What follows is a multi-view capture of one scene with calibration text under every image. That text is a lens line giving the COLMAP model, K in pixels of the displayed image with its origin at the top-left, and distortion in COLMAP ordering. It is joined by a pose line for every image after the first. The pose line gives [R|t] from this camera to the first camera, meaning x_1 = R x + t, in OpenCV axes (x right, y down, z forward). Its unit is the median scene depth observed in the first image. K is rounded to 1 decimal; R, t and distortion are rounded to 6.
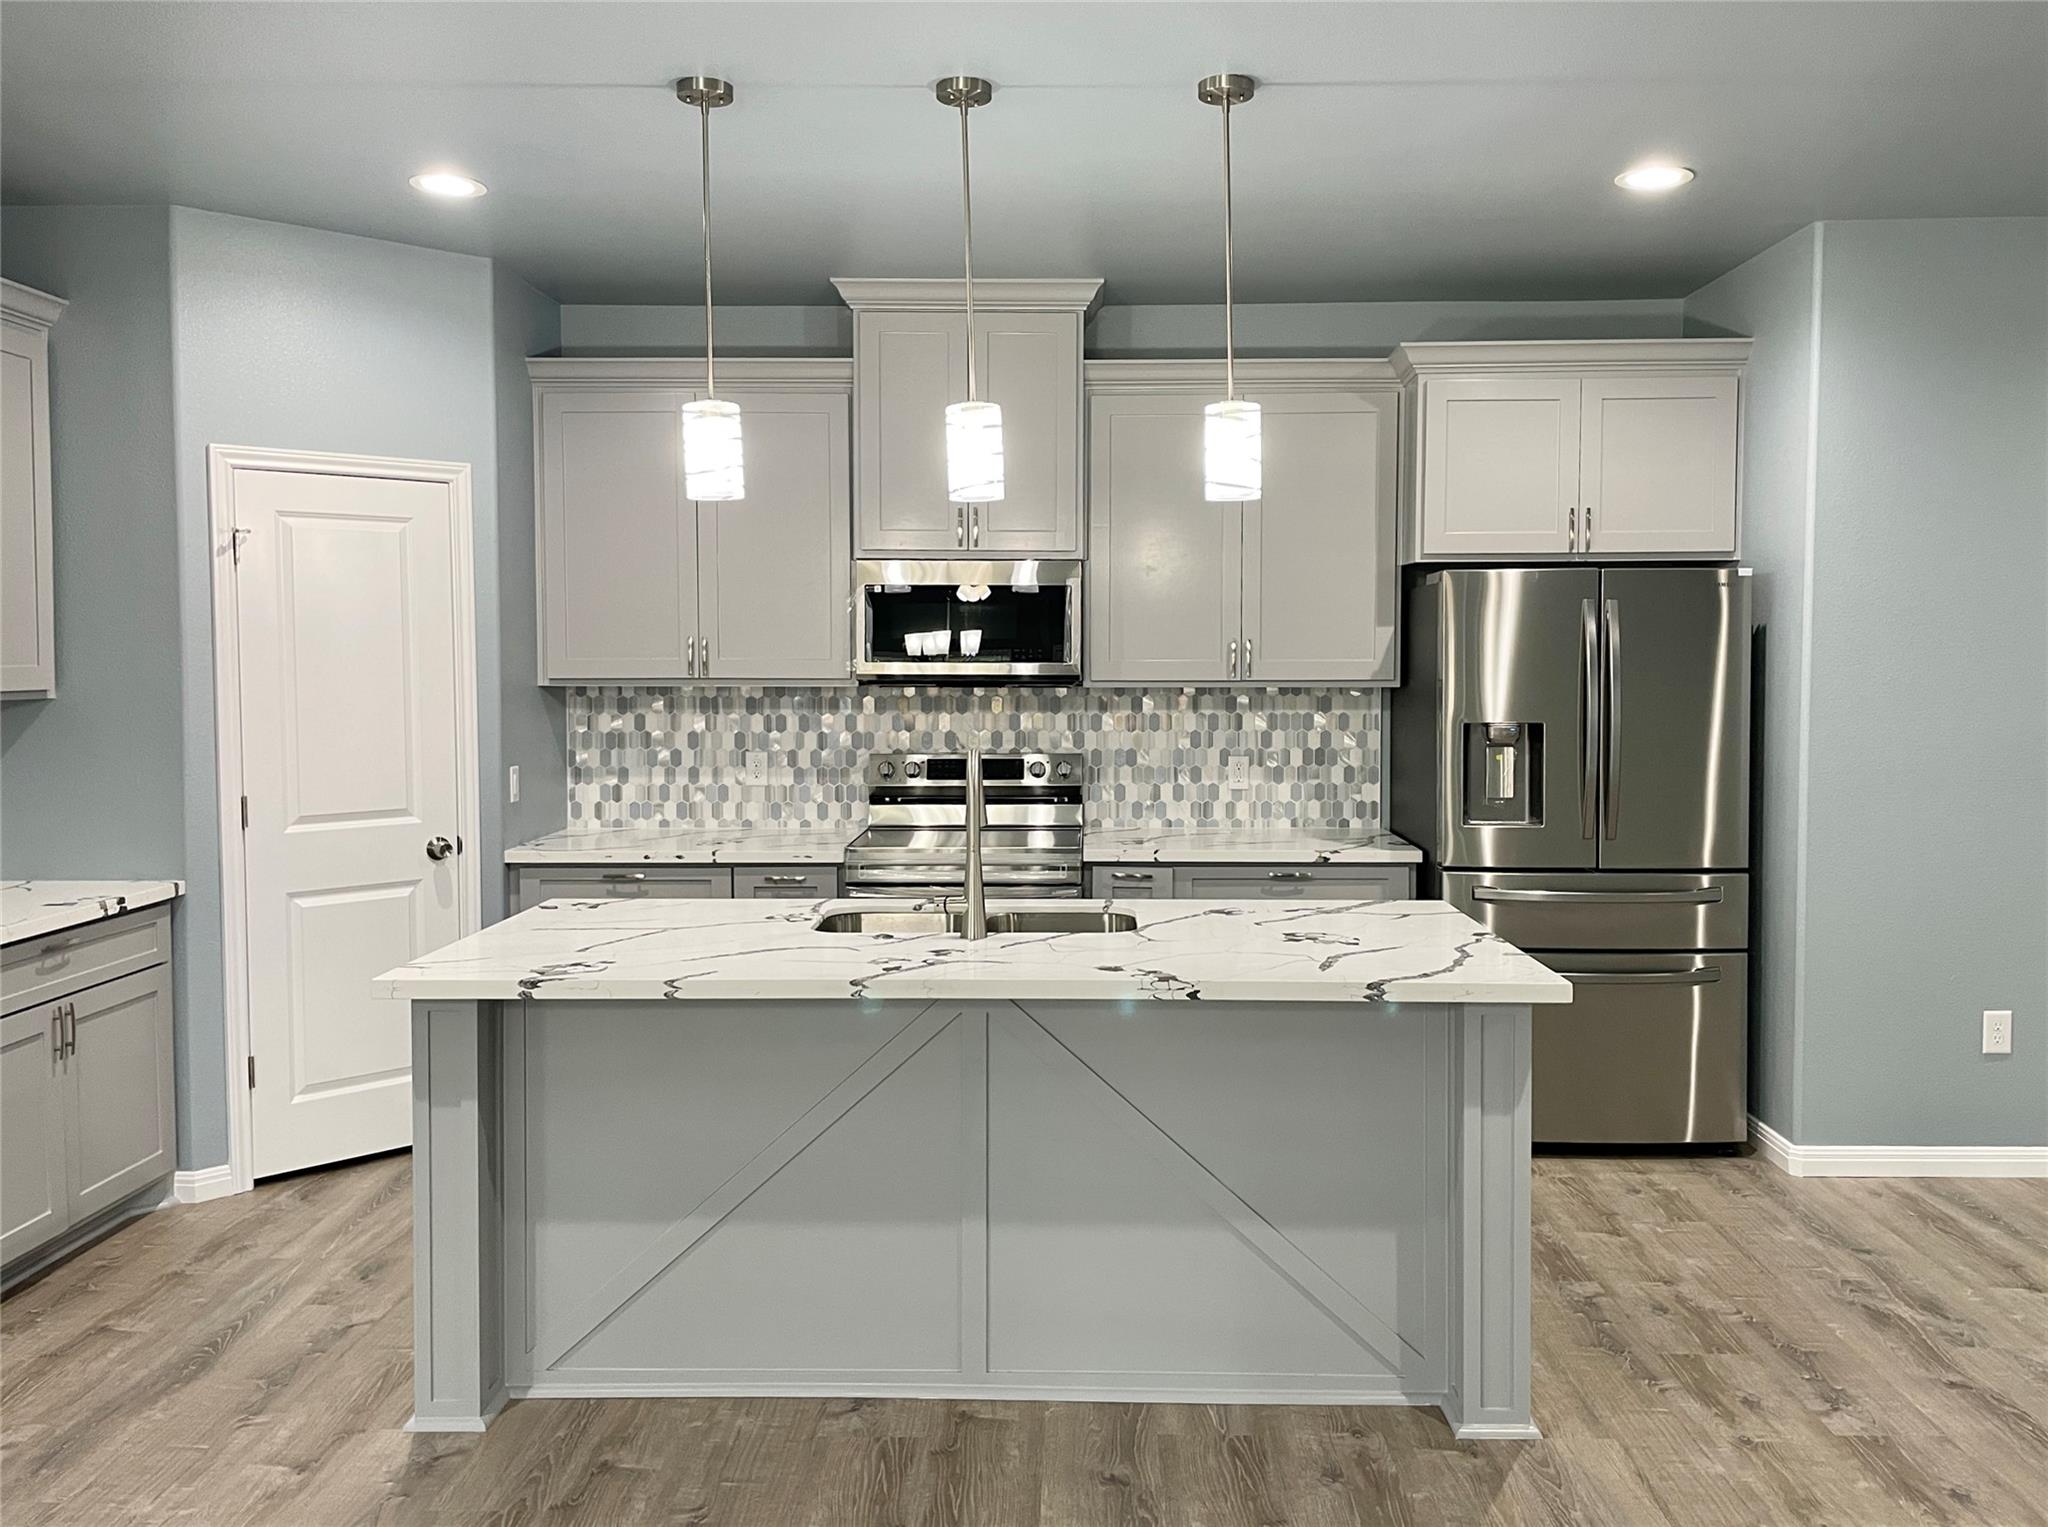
lens RADIAL K [[1607.7, 0, 1058.4], [0, 1607.7, 722.6], [0, 0, 1]] dist [0.100248, -0.155826]
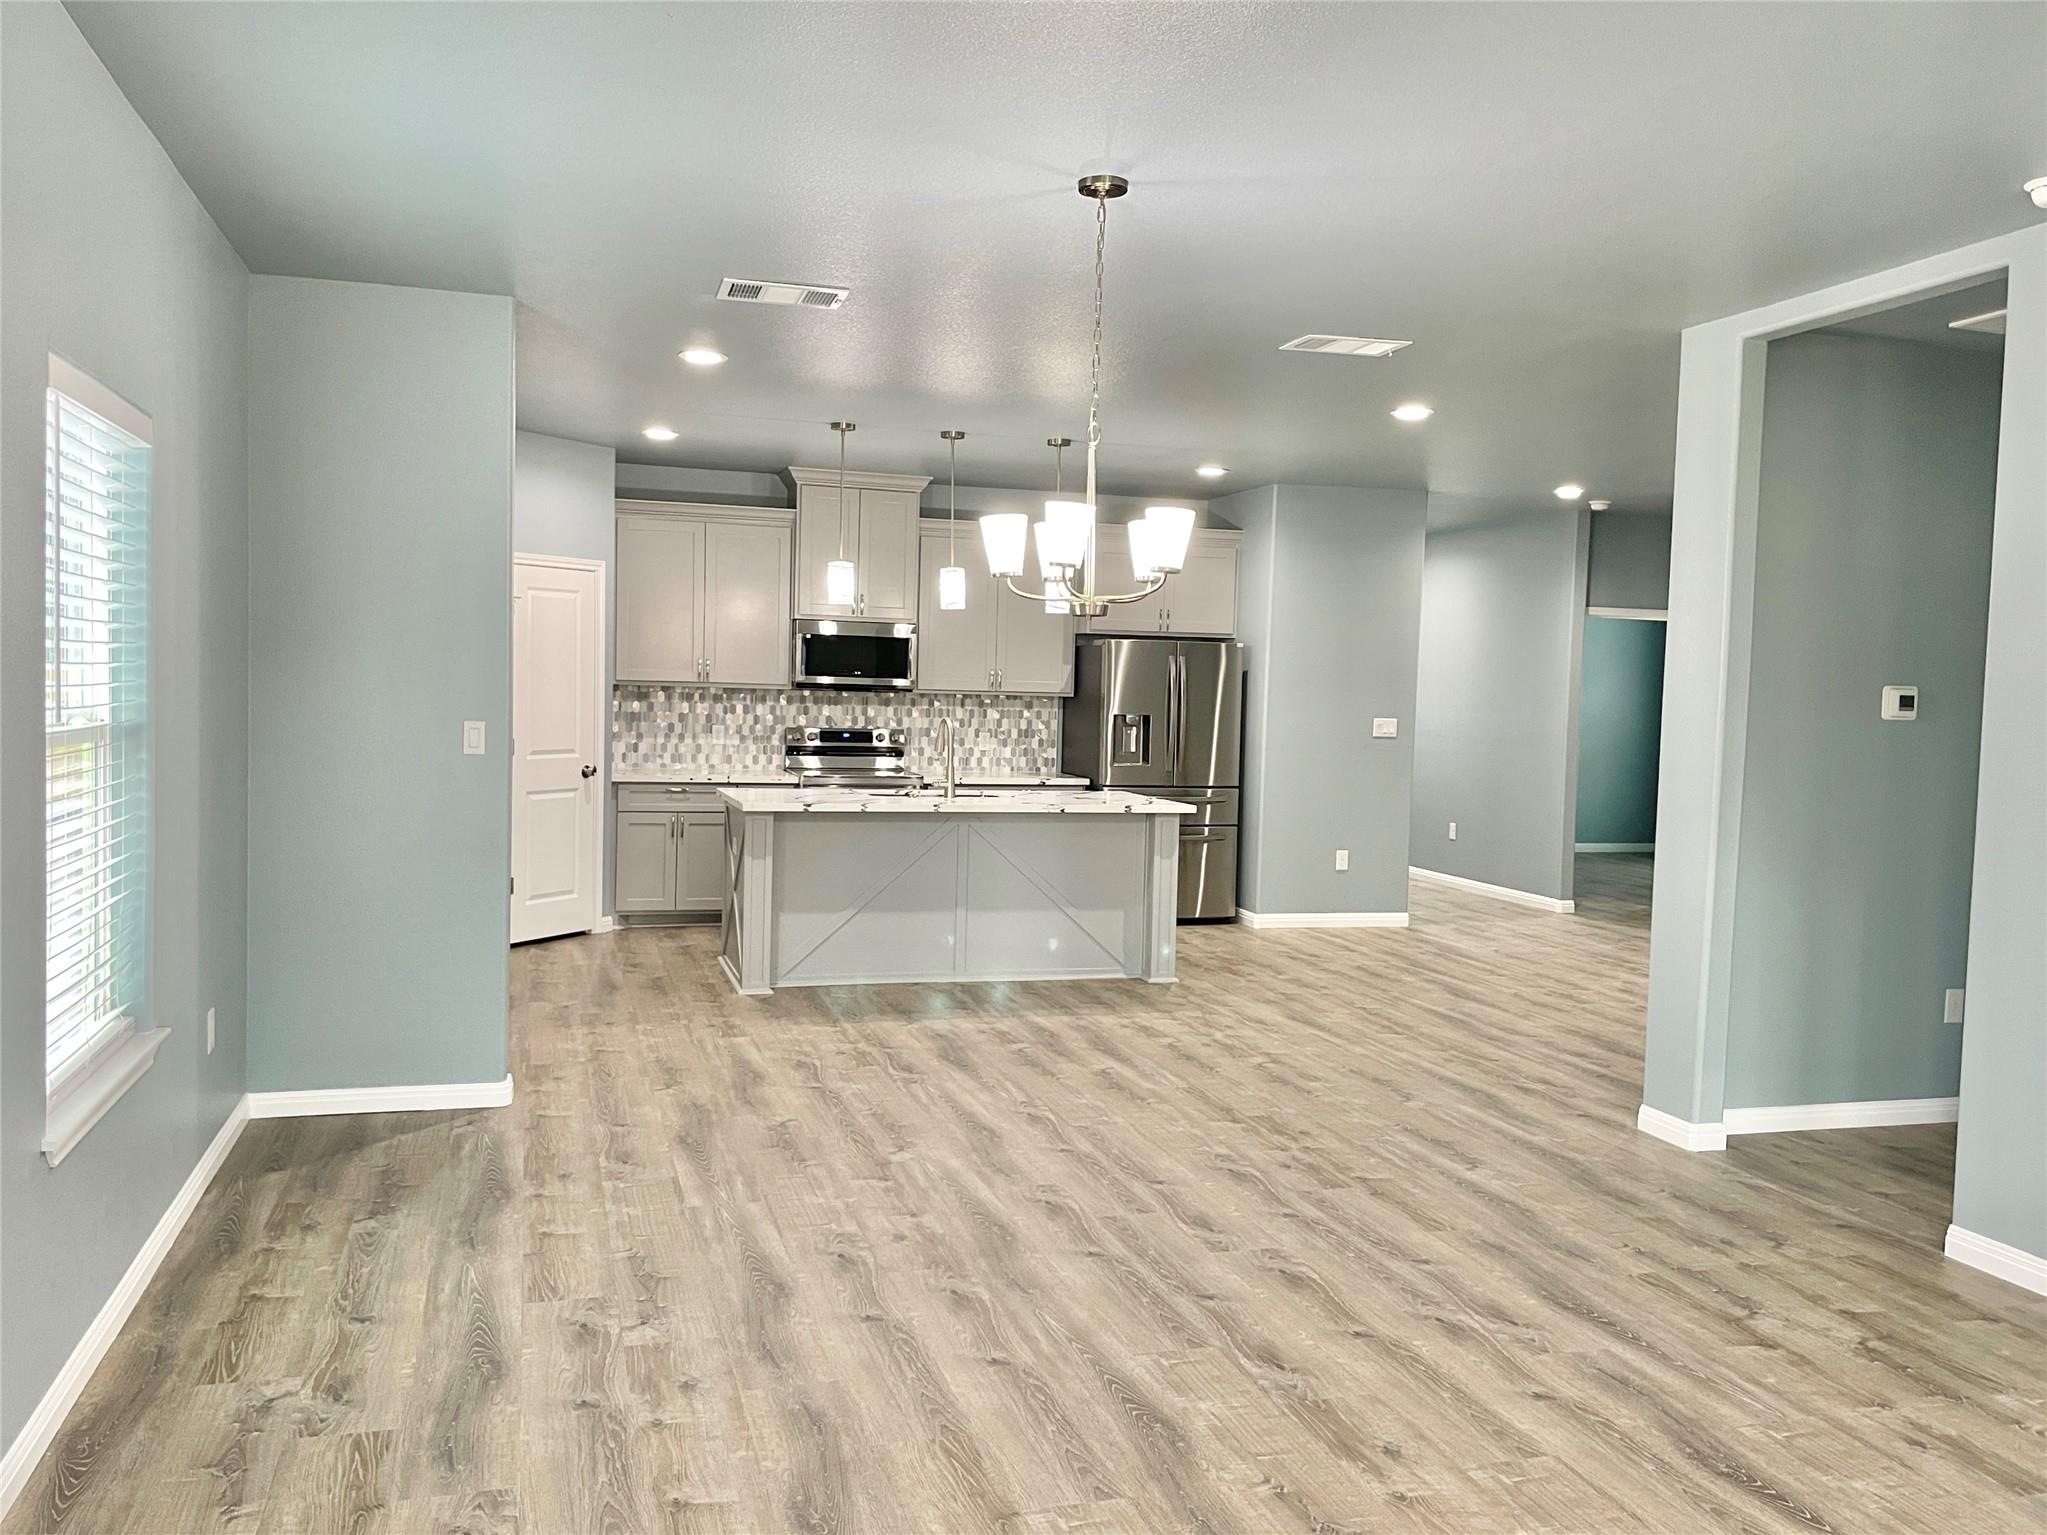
lens RADIAL K [[1563.0, 0, 1023.5], [0, 1563.0, 767.5], [0, 0, 1]] dist [0.097316, -0.134466]
pose [[0.953312, 0.009981, 0.301823, -0.384600], [-0.015452, 0.999757, 0.015746, 0.032225], [-0.301592, -0.019674, 0.953234, -0.717915]]
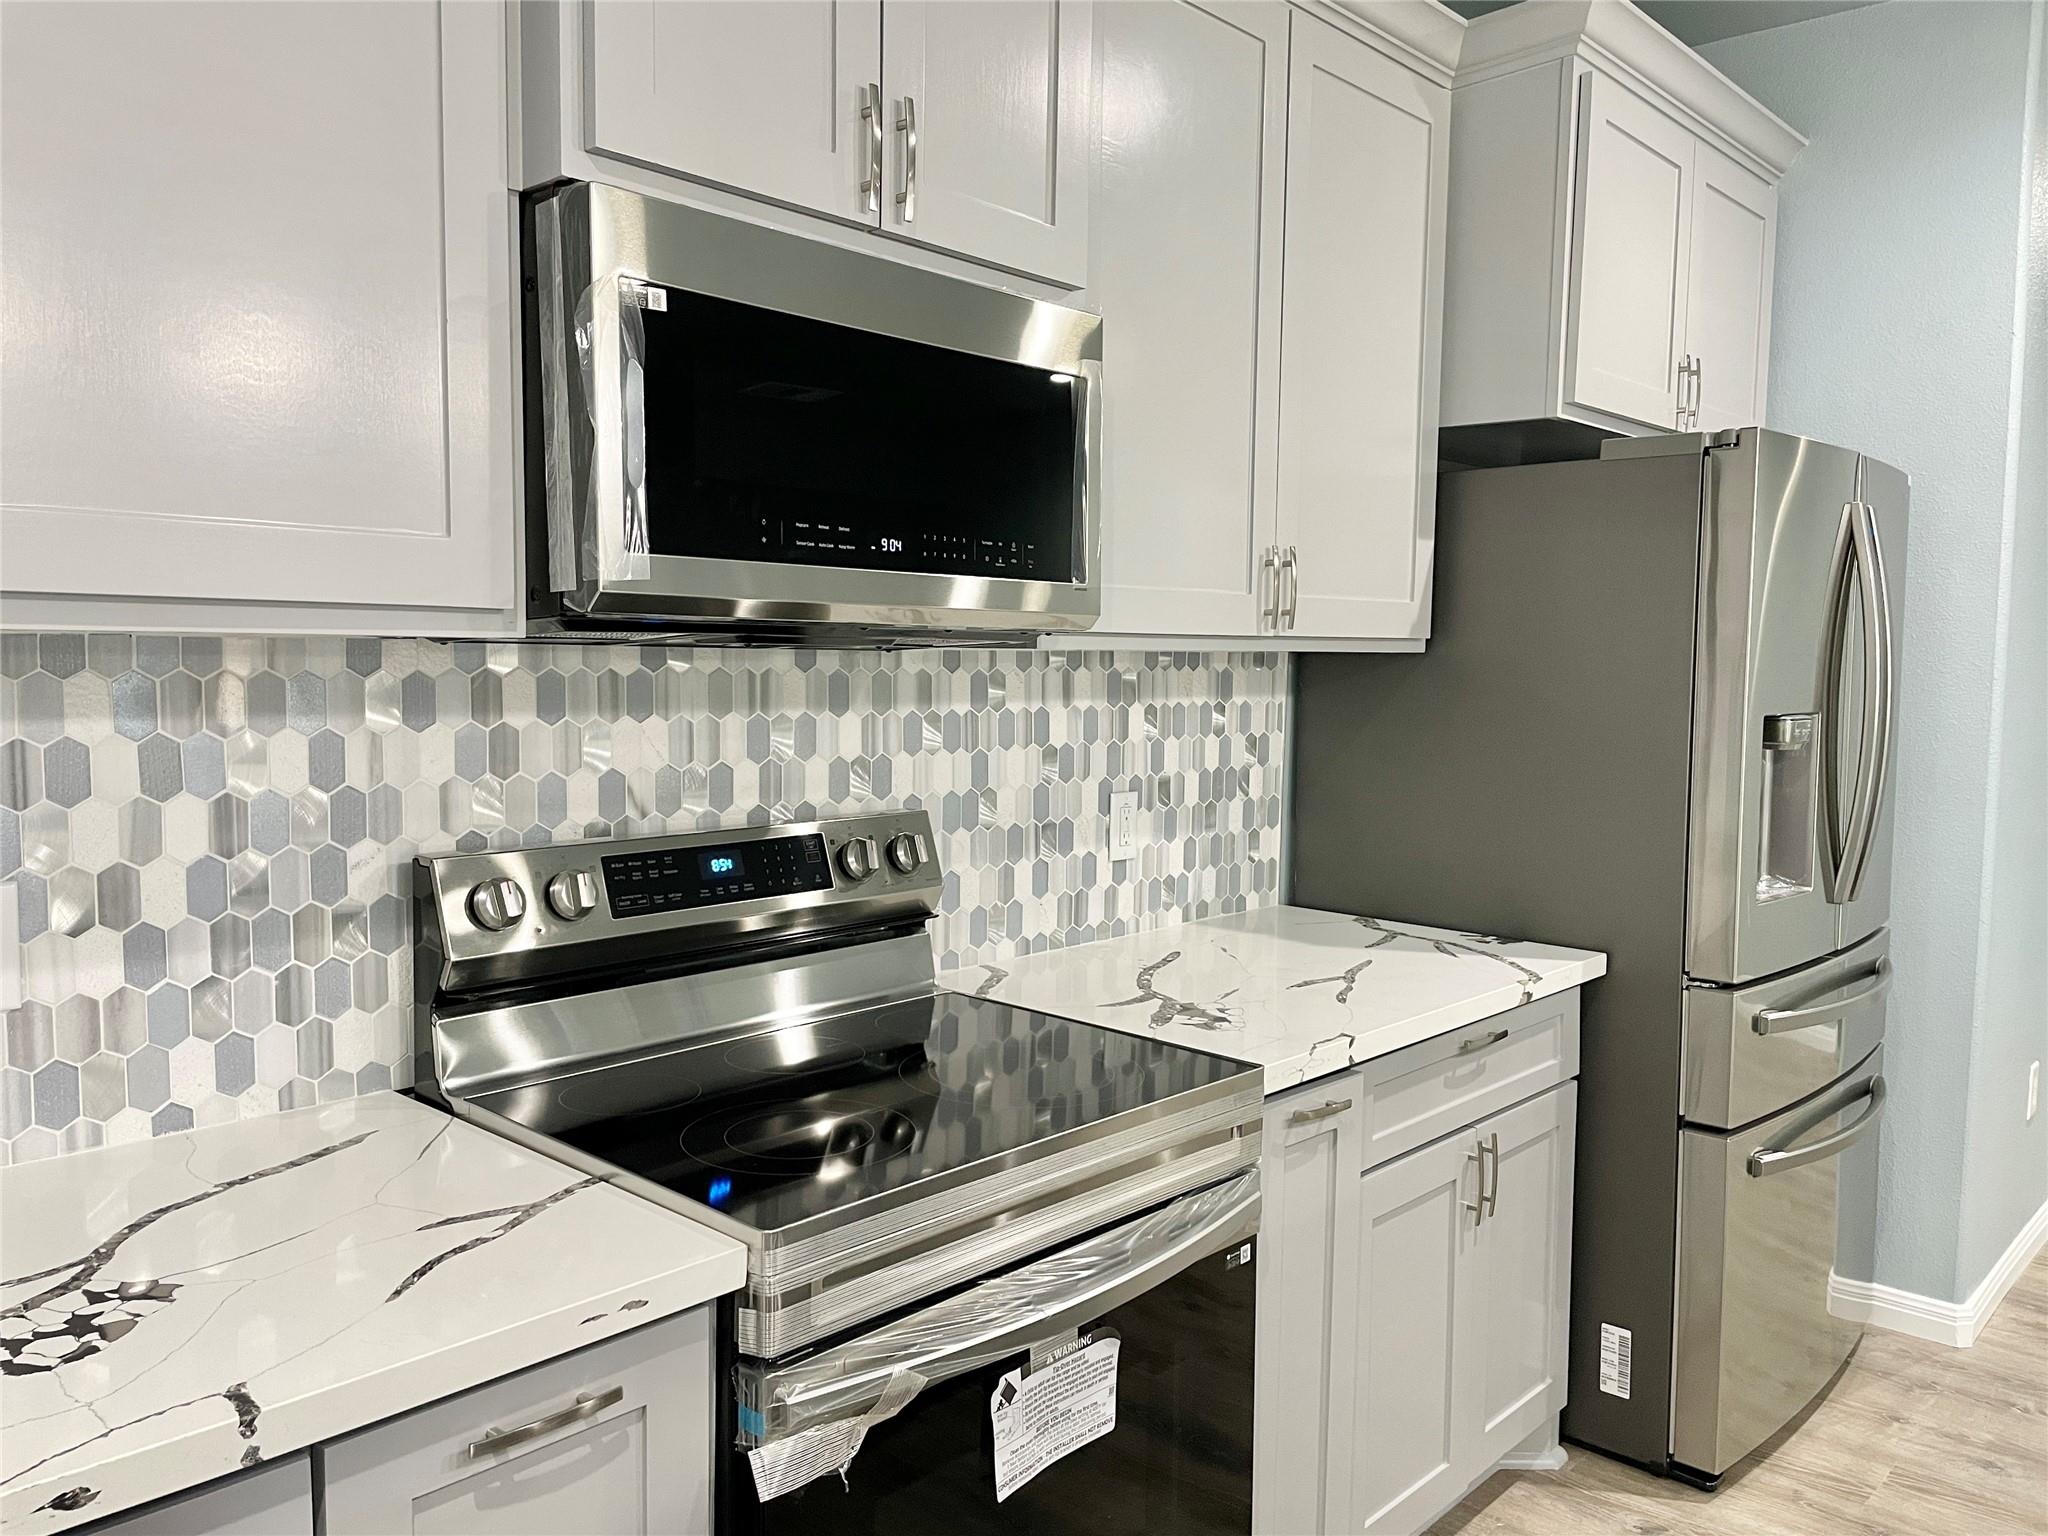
lens RADIAL K [[1563.7, 0, 1024.0], [0, 1563.7, 768.0], [0, 0, 1]] dist [0.097316, -0.134466]
pose [[0.669886, -0.047617, 0.740936, -0.262985], [0.016653, 0.998654, 0.049123, -0.010692], [-0.742278, -0.020568, 0.669777, 0.702011]]
